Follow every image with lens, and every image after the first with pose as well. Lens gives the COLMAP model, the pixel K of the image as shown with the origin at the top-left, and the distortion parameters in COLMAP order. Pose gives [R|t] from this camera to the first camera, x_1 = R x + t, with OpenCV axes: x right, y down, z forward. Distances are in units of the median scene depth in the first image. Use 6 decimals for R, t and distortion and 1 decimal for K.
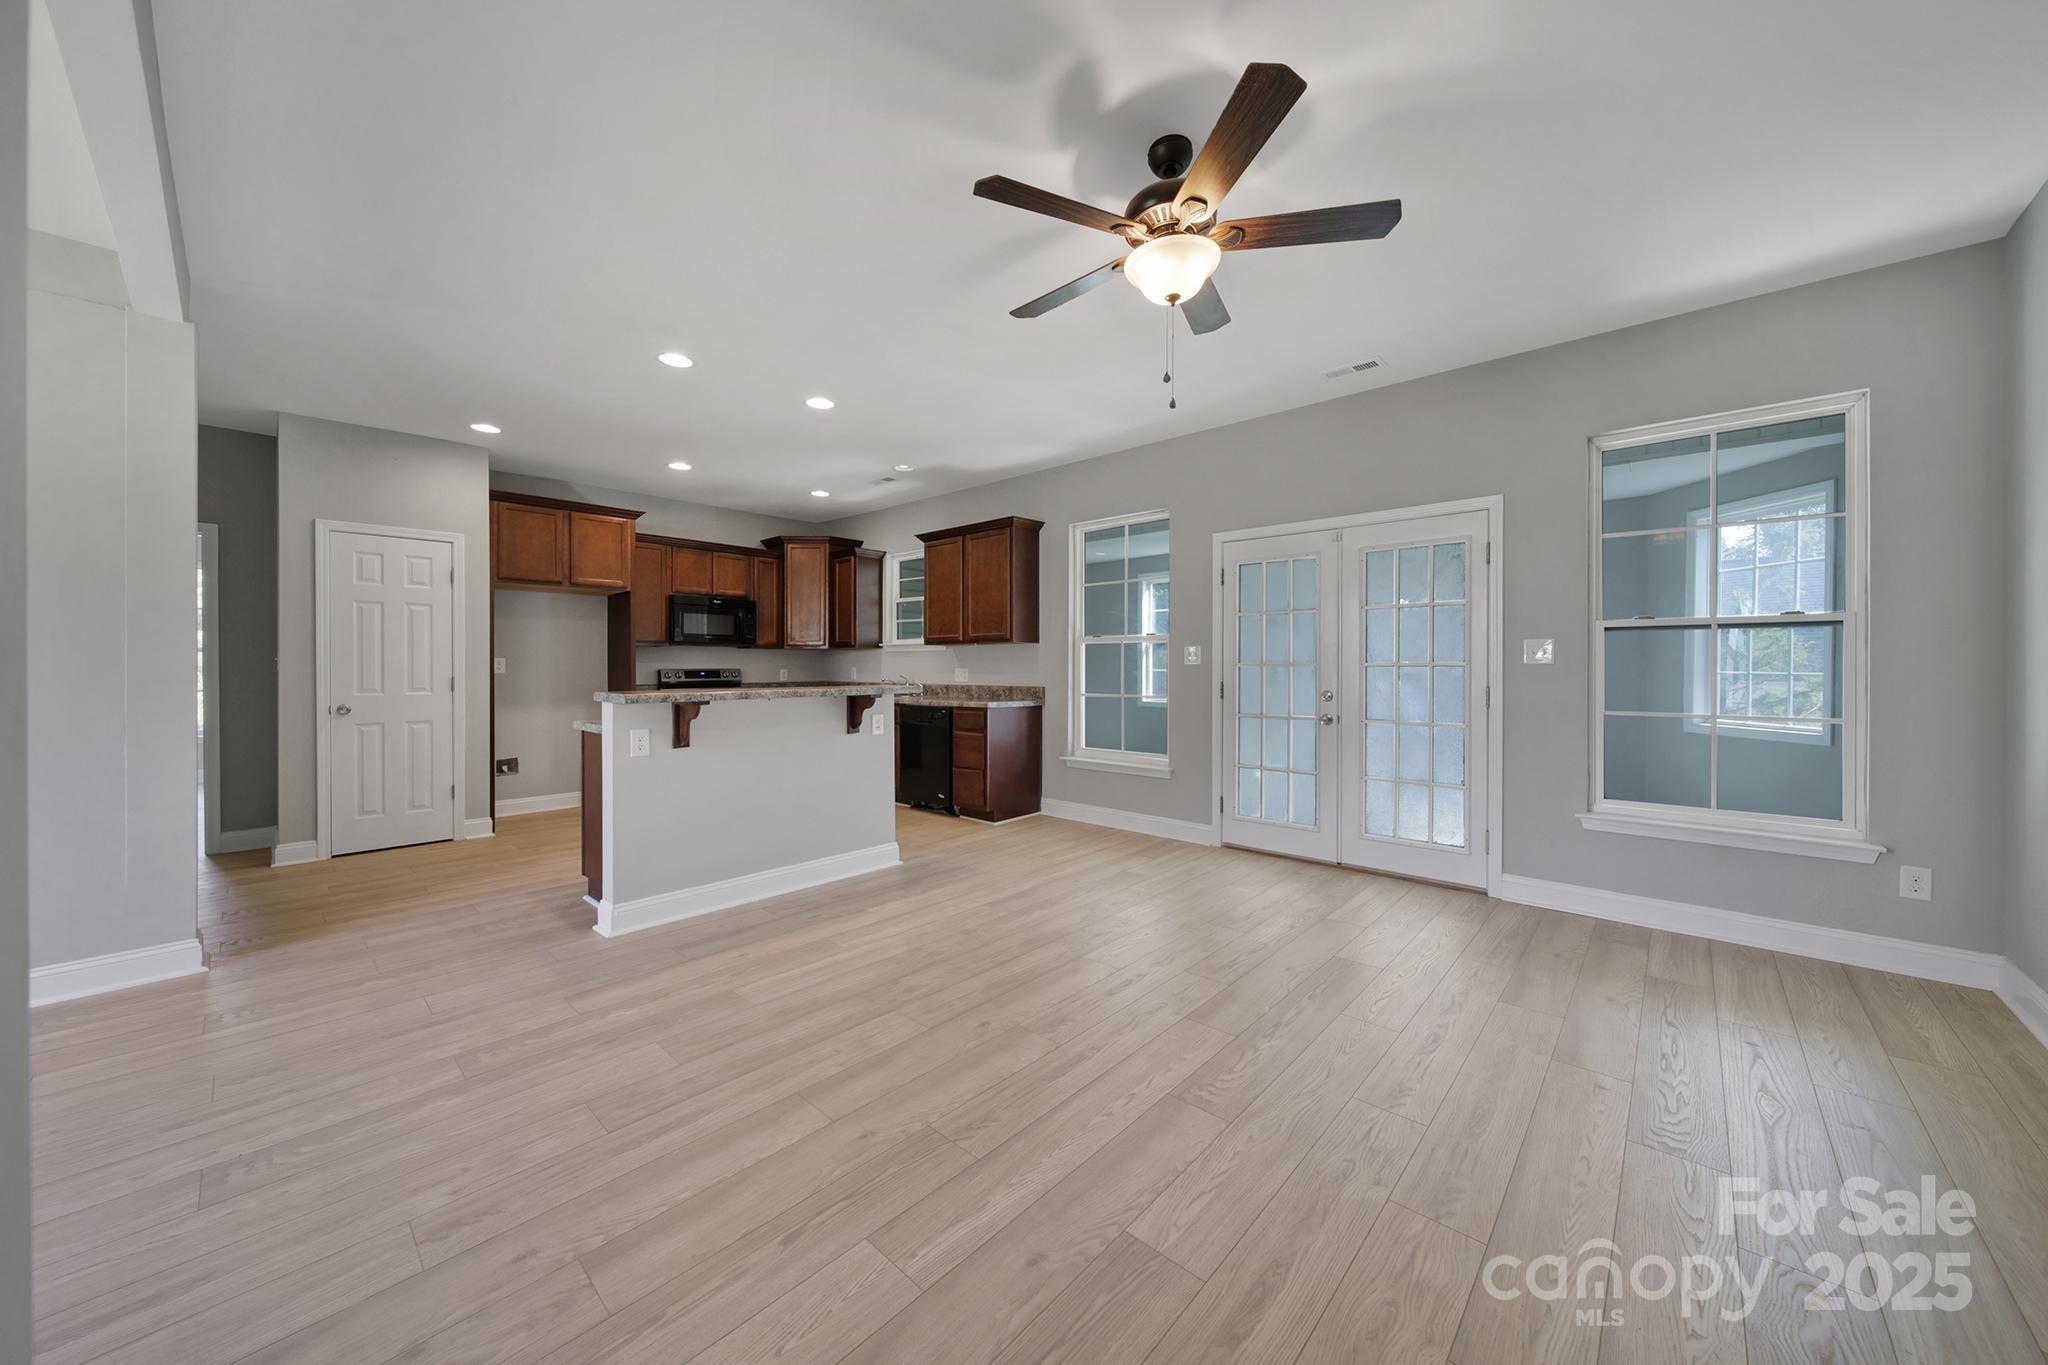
lens RADIAL K [[718.1, 0, 1030.1], [0, 718.1, 669.2], [0, 0, 1]] dist [-0.001406, -0.001891]
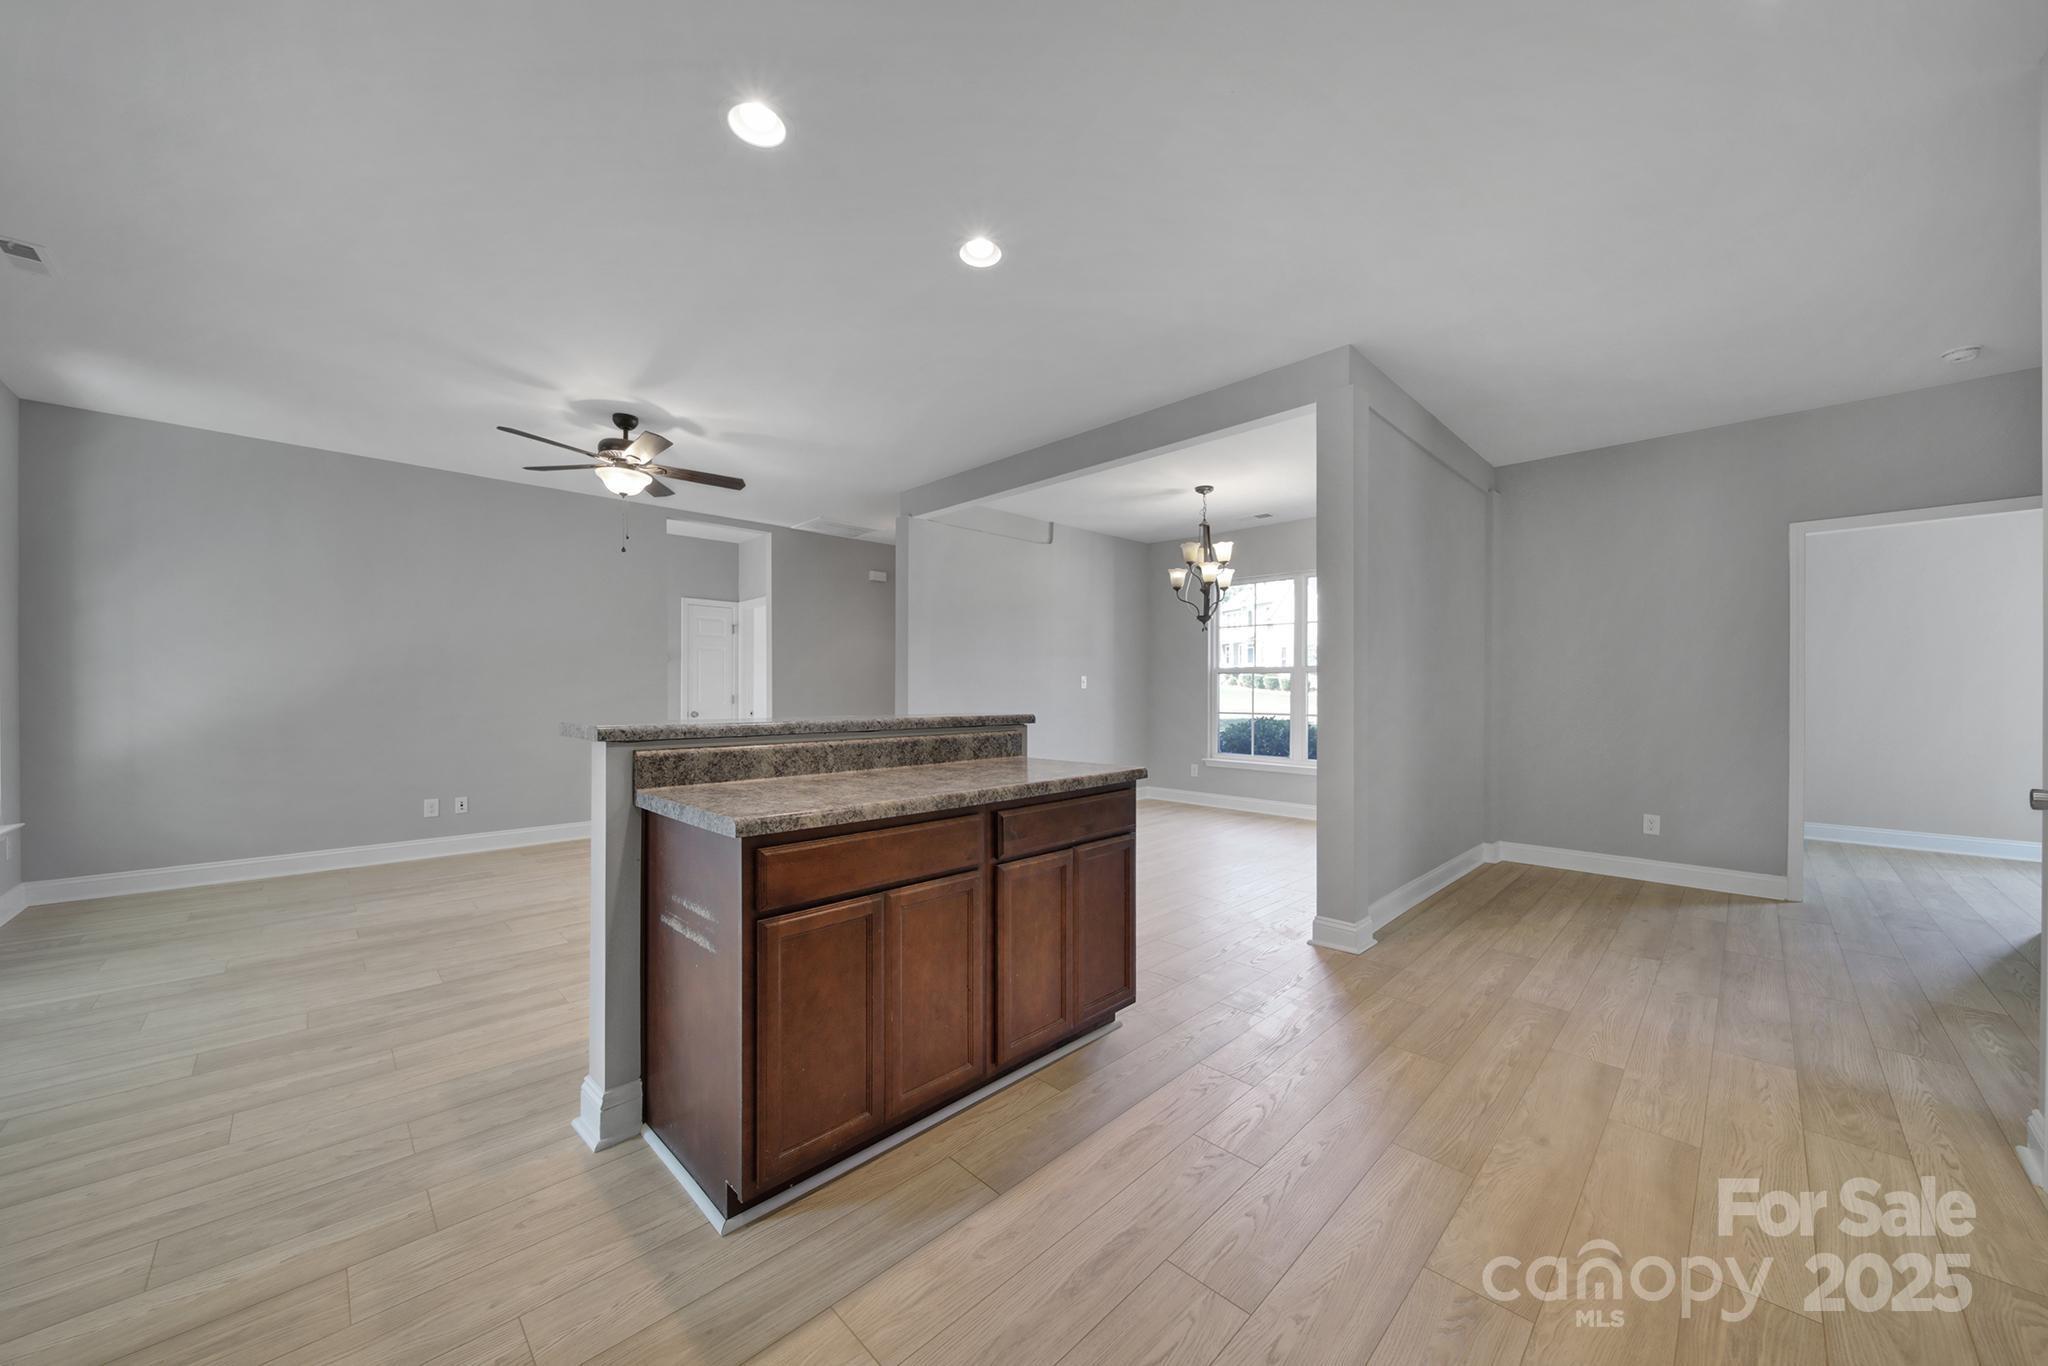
lens RADIAL K [[718.1, 0, 1034.5], [0, 718.1, 701.3], [0, 0, 1]] dist [-0.001406, -0.001891]
pose [[-0.998736, 0.003361, 0.050158, -0.480340], [0.003971, 0.999919, 0.012068, 0.003564], [-0.050114, 0.012252, -0.998668, 1.404870]]
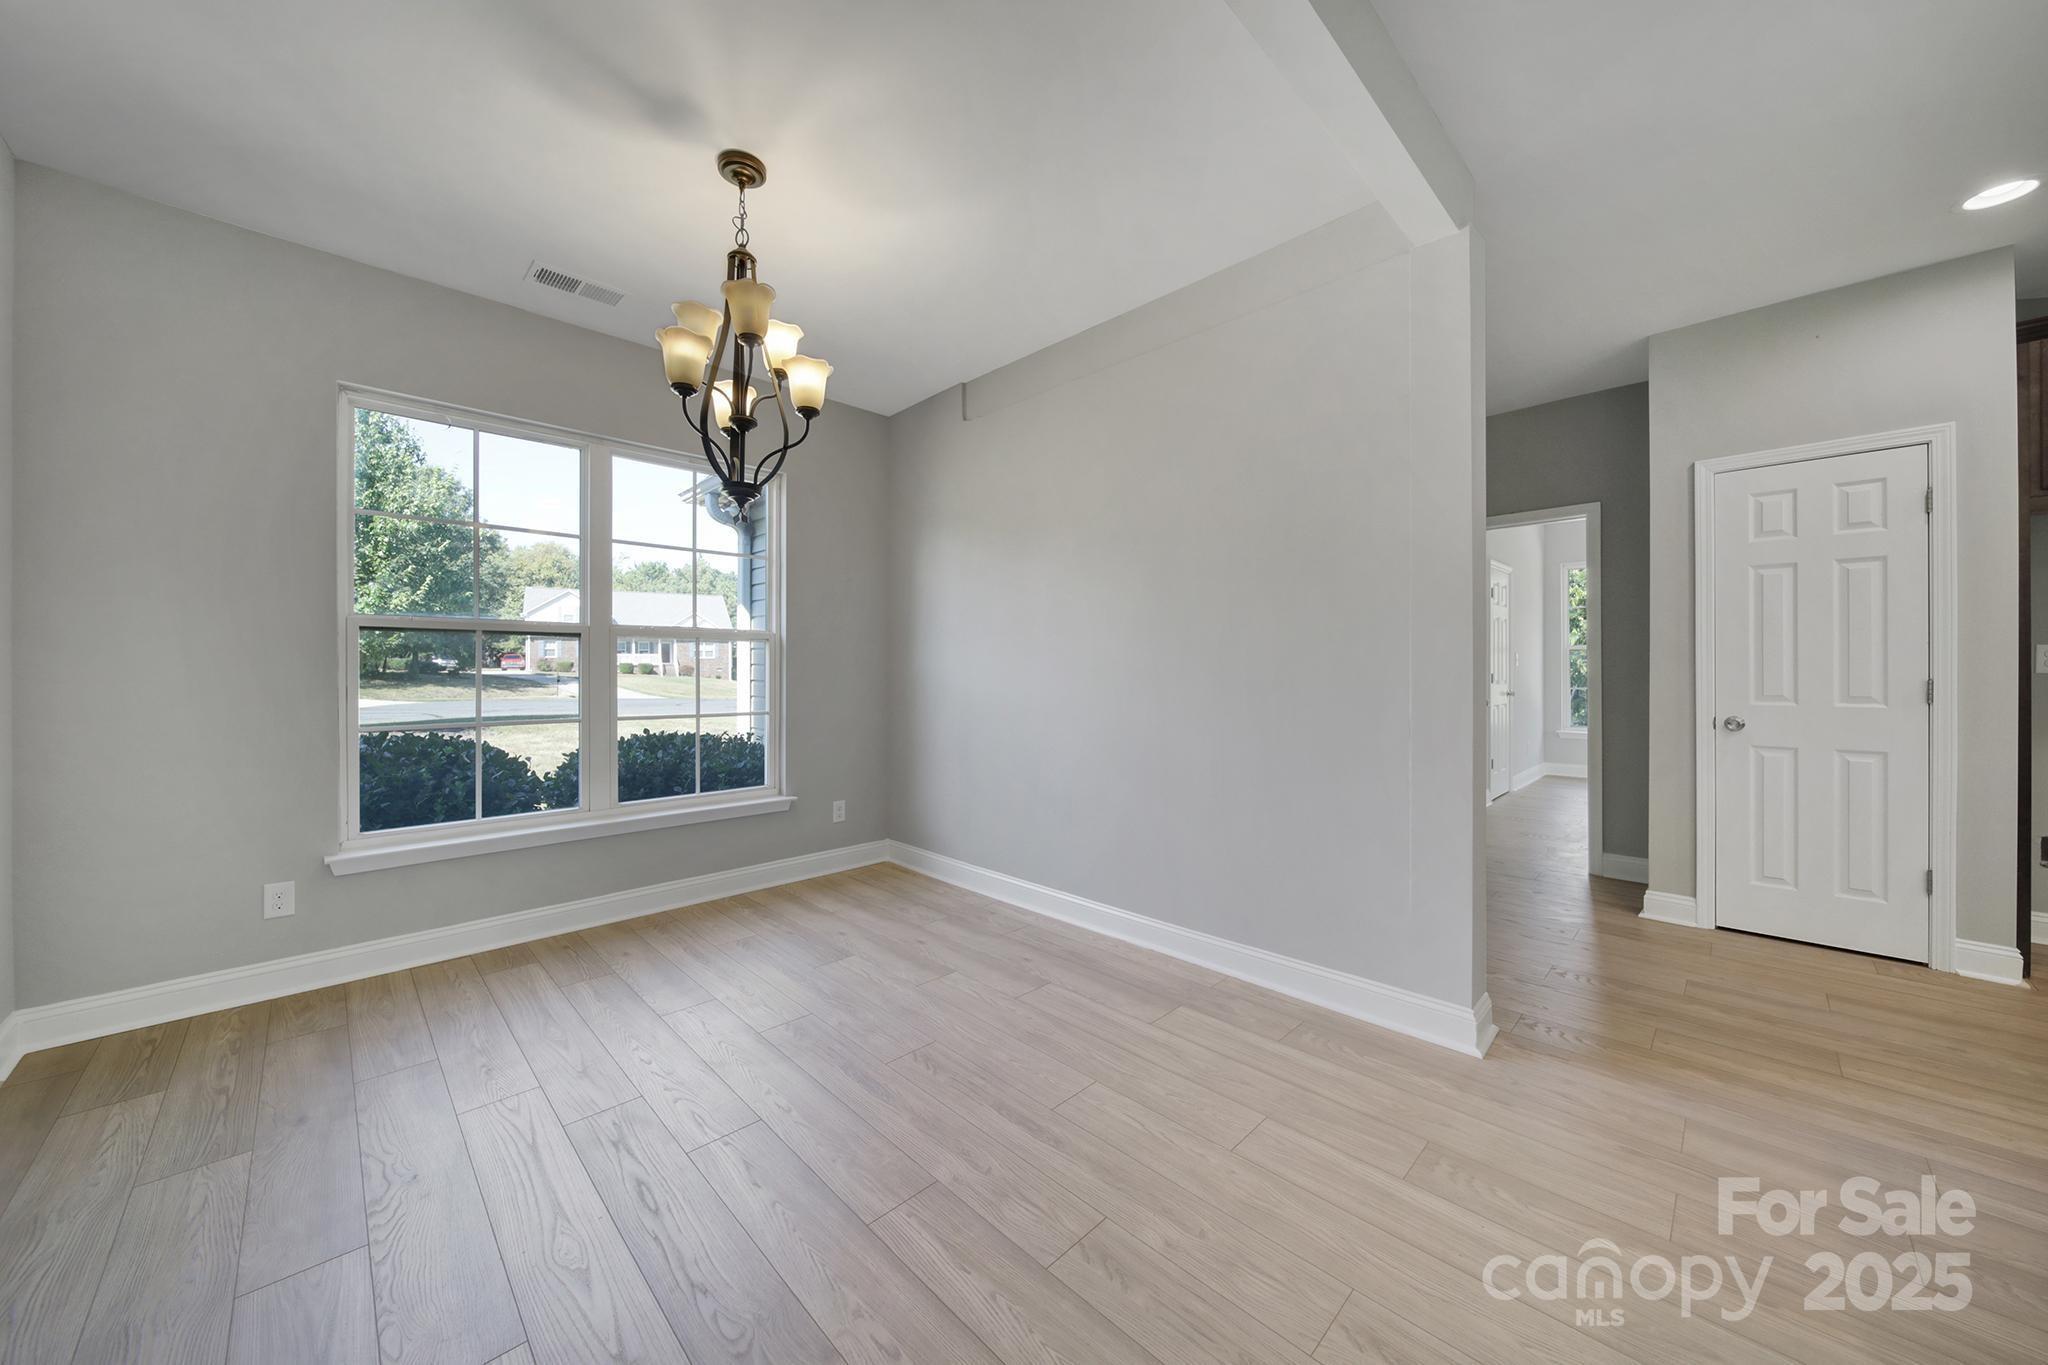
lens RADIAL K [[718.1, 0, 1016.5], [0, 718.1, 672.9], [0, 0, 1]] dist [-0.001406, -0.001891]
pose [[-0.060315, 0.005534, -0.998164, -0.222565], [0.003137, 0.999981, 0.005354, 0.000895], [0.998174, -0.002808, -0.060331, 0.349579]]
